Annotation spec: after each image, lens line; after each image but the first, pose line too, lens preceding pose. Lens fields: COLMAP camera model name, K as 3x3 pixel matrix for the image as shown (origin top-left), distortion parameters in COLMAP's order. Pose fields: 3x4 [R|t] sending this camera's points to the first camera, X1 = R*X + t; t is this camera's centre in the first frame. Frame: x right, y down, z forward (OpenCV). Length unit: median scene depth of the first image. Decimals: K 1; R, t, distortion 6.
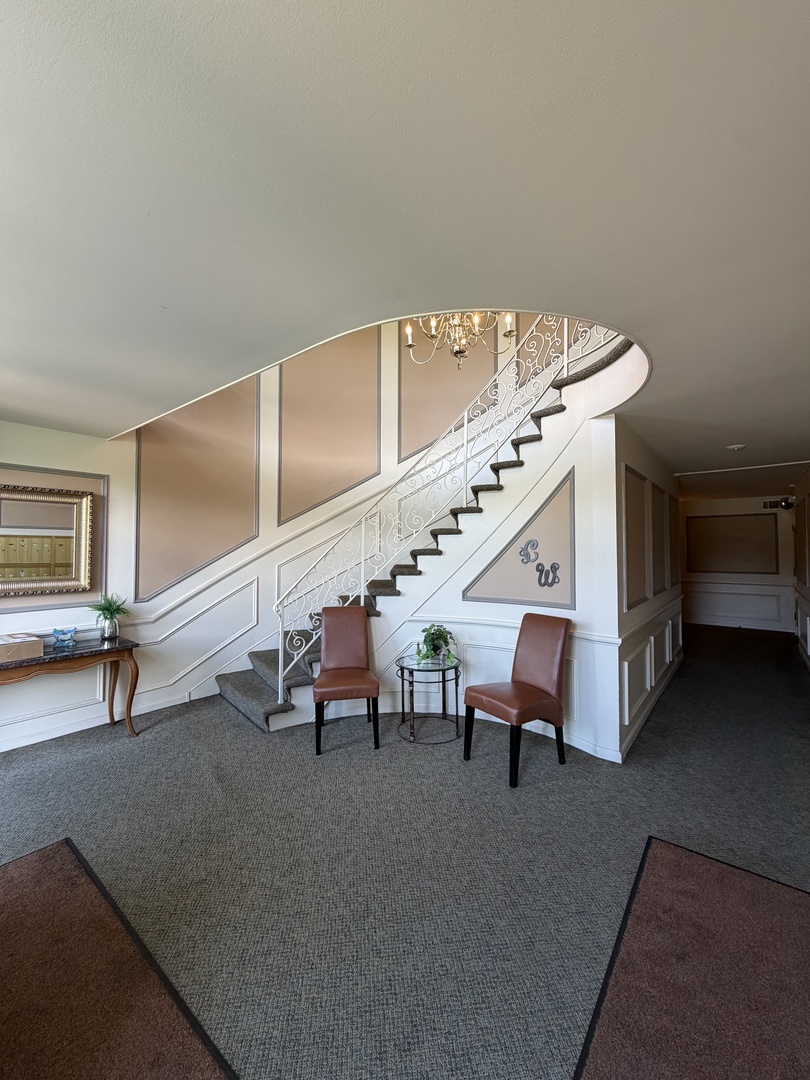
lens RADIAL K [[430.2, 0, 404.2], [0, 430.2, 540.1], [0, 0, 1]] dist [-0.000920, 0.000265]
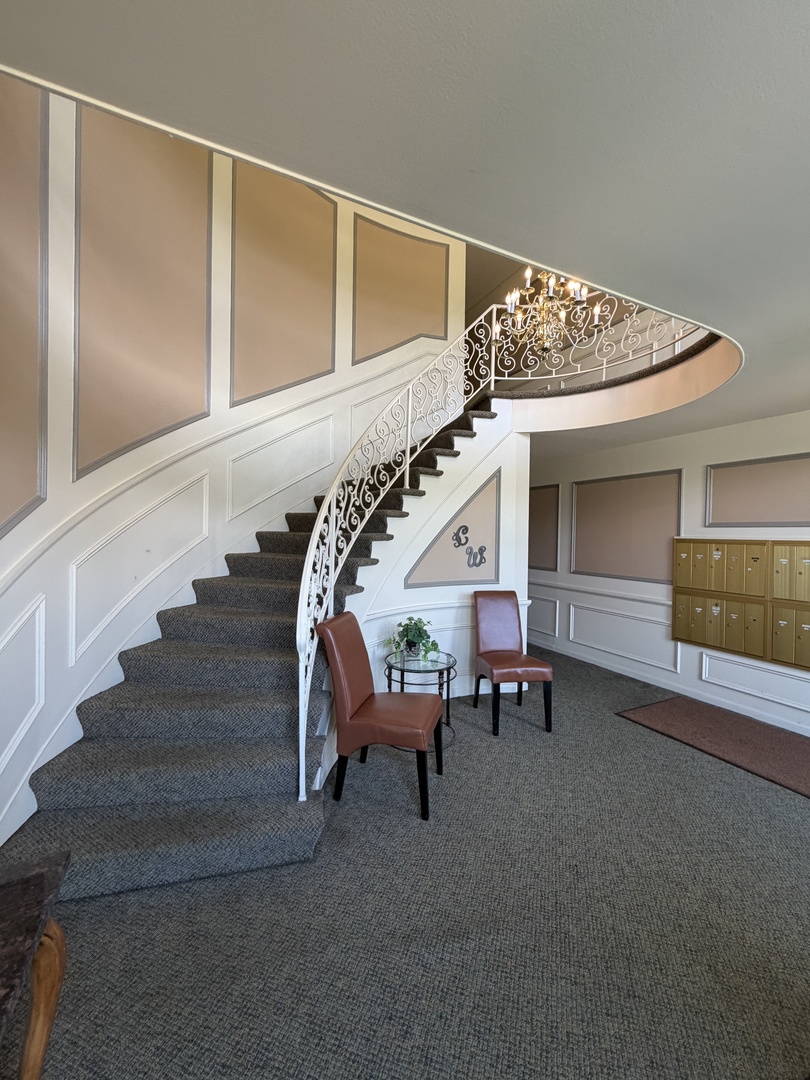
lens RADIAL K [[430.2, 0, 407.6], [0, 430.2, 539.0], [0, 0, 1]] dist [-0.000920, 0.000265]
pose [[0.427245, -0.004039, 0.904127, -0.776961], [-0.027538, 0.999468, 0.017478, 0.018429], [-0.903716, -0.032365, 0.426906, 0.666415]]
